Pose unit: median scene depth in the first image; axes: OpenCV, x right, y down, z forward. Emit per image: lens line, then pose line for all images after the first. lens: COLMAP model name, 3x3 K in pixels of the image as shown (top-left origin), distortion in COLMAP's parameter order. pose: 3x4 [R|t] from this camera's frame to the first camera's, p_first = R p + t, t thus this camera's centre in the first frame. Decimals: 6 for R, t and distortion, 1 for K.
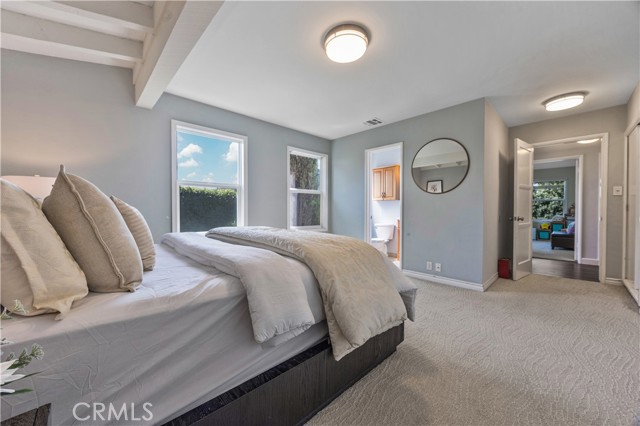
lens RADIAL K [[245.1, 0, 314.9], [0, 245.1, 213.0], [0, 0, 1]] dist [-0.001988, -0.000286]
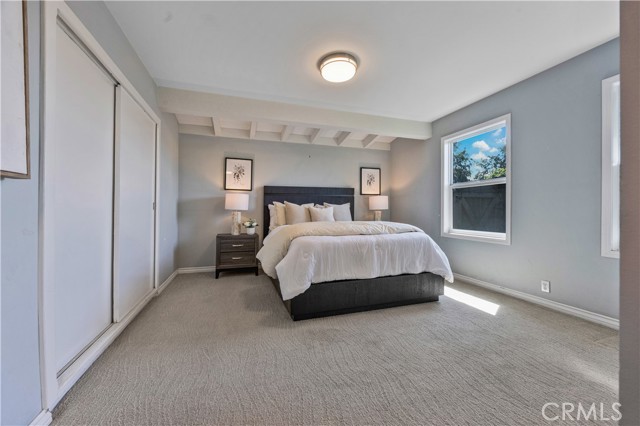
lens RADIAL K [[245.1, 0, 316.7], [0, 245.1, 210.4], [0, 0, 1]] dist [-0.001988, -0.000286]
pose [[-0.426393, 0.004884, -0.904525, 3.612382], [-0.009851, 0.999901, 0.010043, -0.055350], [0.904485, 0.013193, -0.426302, 4.177093]]
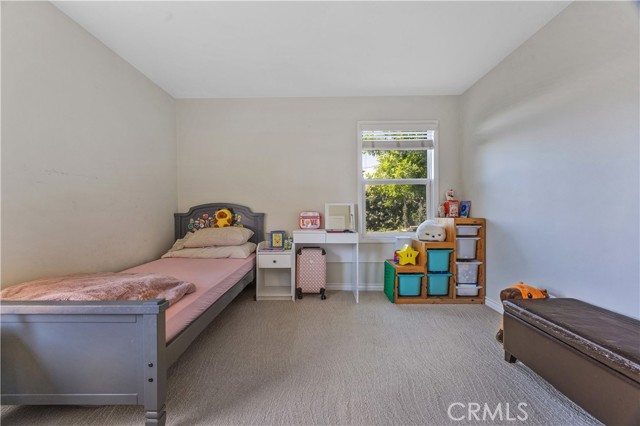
lens RADIAL K [[245.1, 0, 320.0], [0, 245.1, 211.0], [0, 0, 1]] dist [-0.001988, -0.000286]
pose [[0.696074, -0.013092, 0.717851, 0.480427], [0.018073, 0.999836, 0.000711, -0.007914], [-0.717742, 0.012478, 0.696197, 0.662343]]
